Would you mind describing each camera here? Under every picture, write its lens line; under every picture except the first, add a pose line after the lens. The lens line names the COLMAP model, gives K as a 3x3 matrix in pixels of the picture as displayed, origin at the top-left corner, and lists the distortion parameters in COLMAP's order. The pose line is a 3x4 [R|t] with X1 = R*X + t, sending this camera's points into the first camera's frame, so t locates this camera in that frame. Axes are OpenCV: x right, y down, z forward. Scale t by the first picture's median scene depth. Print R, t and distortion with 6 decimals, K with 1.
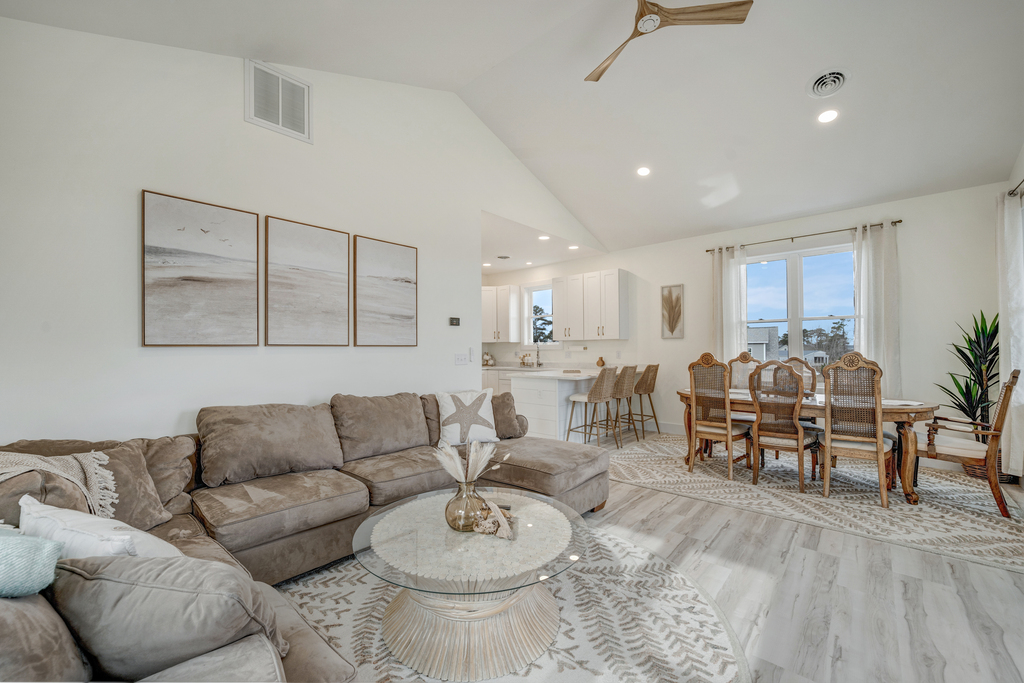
lens RADIAL K [[412.2, 0, 497.8], [0, 412.2, 338.3], [0, 0, 1]] dist [0.002446, -0.001020]
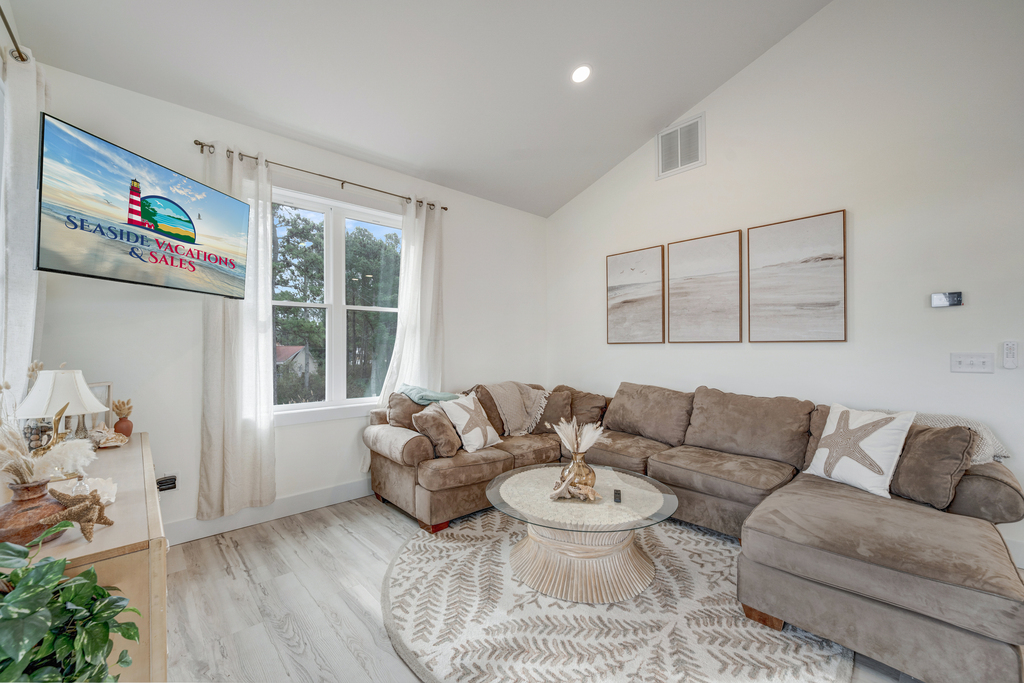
lens RADIAL K [[412.2, 0, 512.6], [0, 412.2, 339.9], [0, 0, 1]] dist [0.002446, -0.001020]
pose [[-0.083660, -0.013116, -0.996408, 0.689298], [0.027410, 0.999505, -0.015458, 0.013145], [0.996117, -0.028605, -0.083259, 0.535307]]
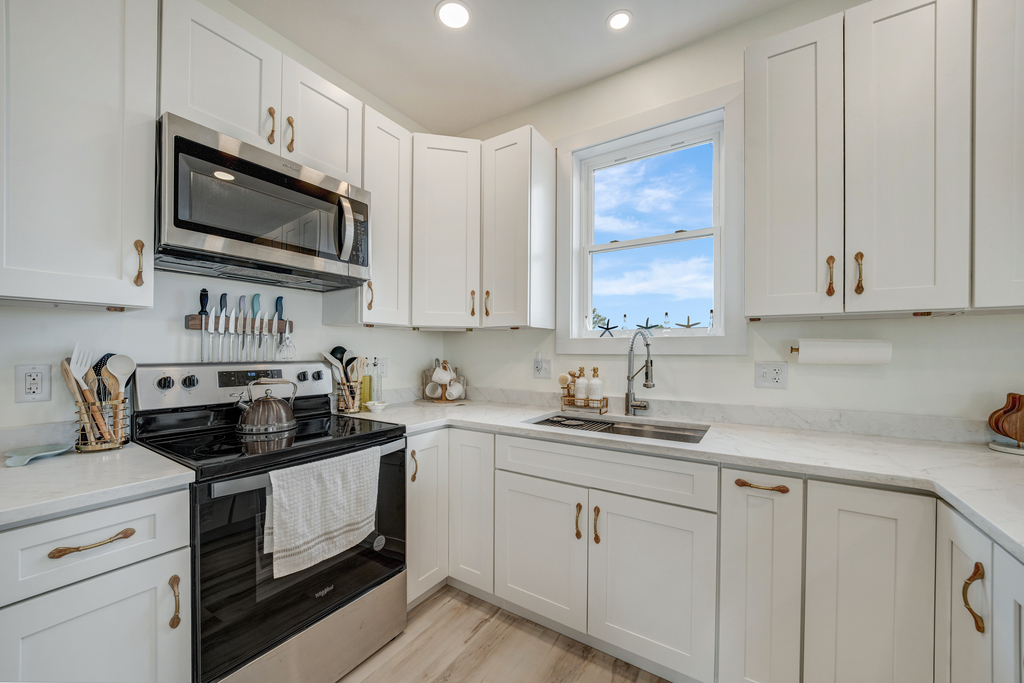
lens RADIAL K [[386.3, 0, 506.5], [0, 386.3, 353.7], [0, 0, 1]] dist [-0.017703, 0.001207]
pose [[0.986797, 0.011704, 0.161540, -0.067300], [-0.016514, 0.999458, 0.028464, 0.048279], [-0.161119, -0.030756, 0.986456, 1.709438]]
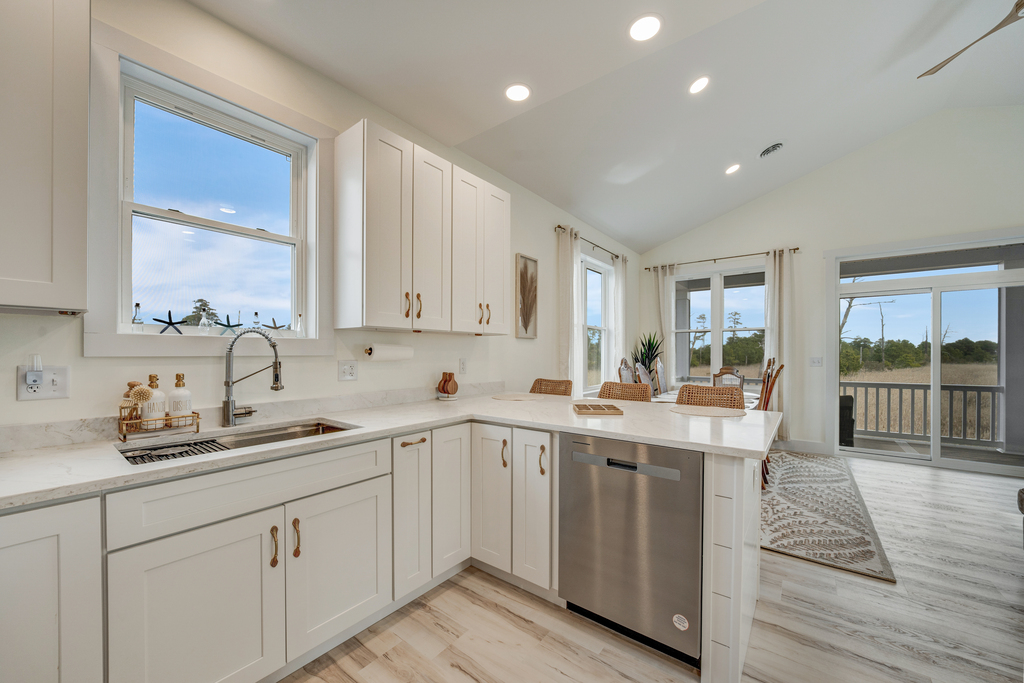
lens RADIAL K [[386.3, 0, 503.6], [0, 386.3, 356.2], [0, 0, 1]] dist [-0.017703, 0.001207]
pose [[-0.079474, 0.000044, 0.996837, -0.326809], [-0.025548, 0.999671, -0.002081, 0.055094], [-0.996509, -0.025633, -0.079447, 1.943486]]
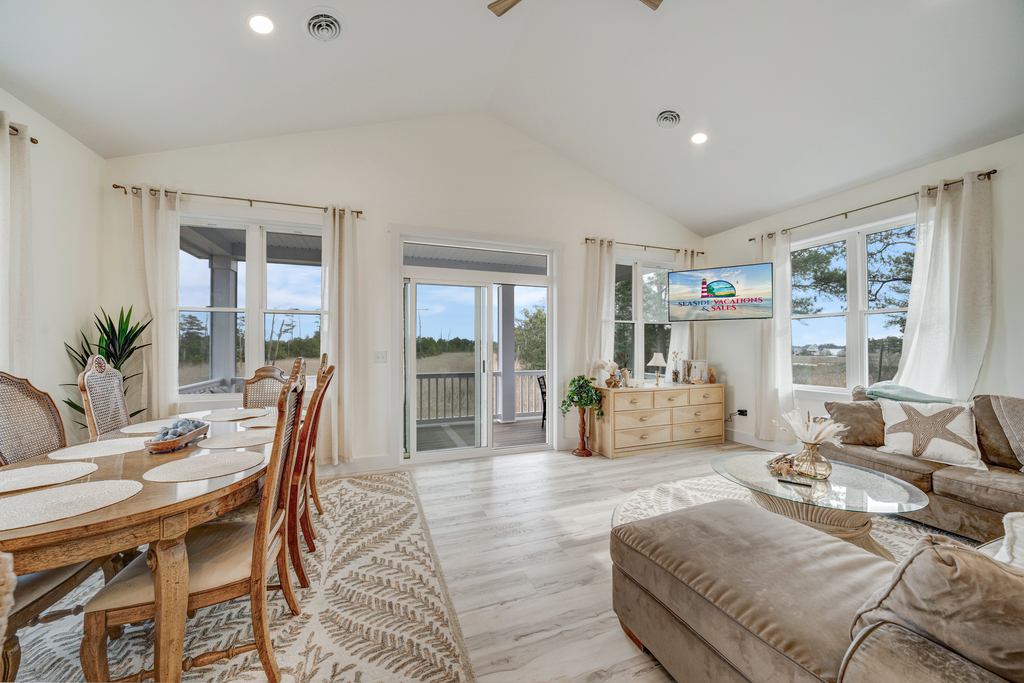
lens RADIAL K [[356.6, 0, 501.9], [0, 356.6, 345.1], [0, 0, 1]] dist [-0.024228, 0.002458]
pose [[-0.887231, 0.008896, 0.461240, 0.173705], [-0.005309, 0.999551, -0.029490, 0.037868], [-0.461295, -0.028613, -0.886785, 1.457258]]
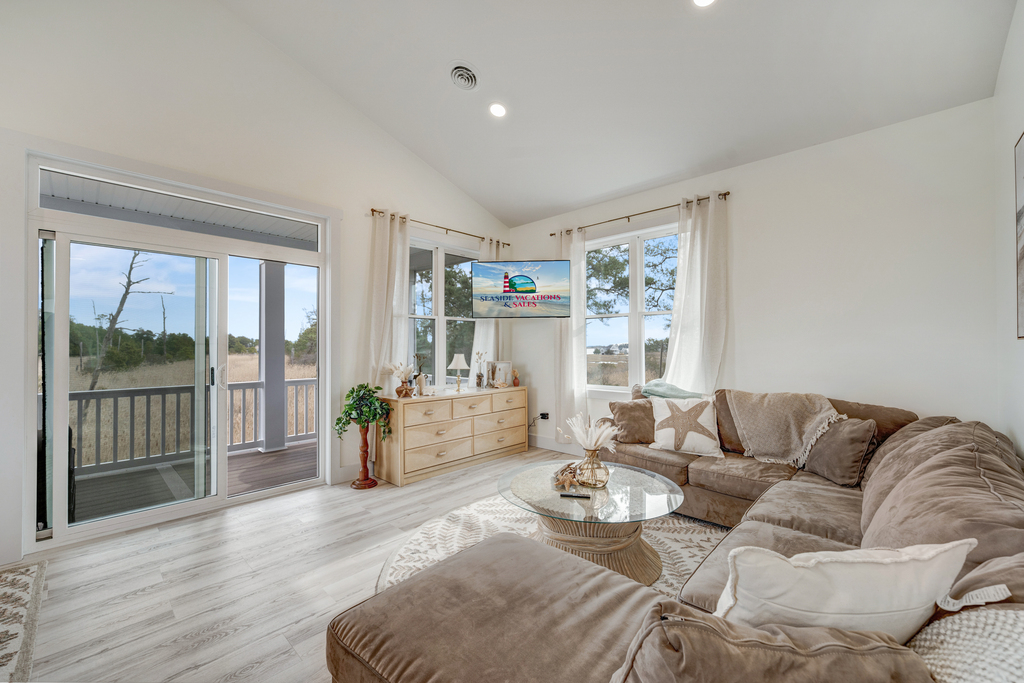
lens RADIAL K [[412.2, 0, 495.0], [0, 412.2, 343.2], [0, 0, 1]] dist [0.002446, -0.001020]
pose [[-0.999356, 0.009020, 0.034729, 0.101469], [0.007872, 0.999423, -0.033053, 0.034897], [-0.035007, -0.032758, -0.998850, 1.331392]]
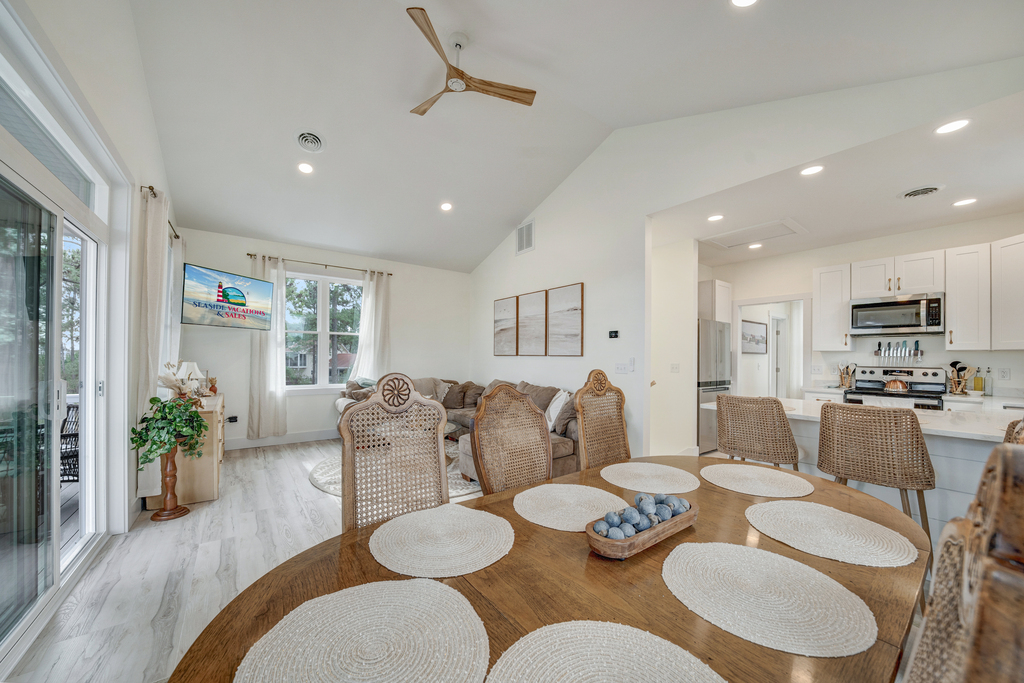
lens RADIAL K [[356.6, 0, 505.2], [0, 356.6, 348.8], [0, 0, 1]] dist [-0.024228, 0.002458]
pose [[-0.176623, -0.015978, -0.984149, 1.140012], [0.015430, 0.999700, -0.019000, 0.016124], [0.984158, -0.018541, -0.176324, 1.110420]]
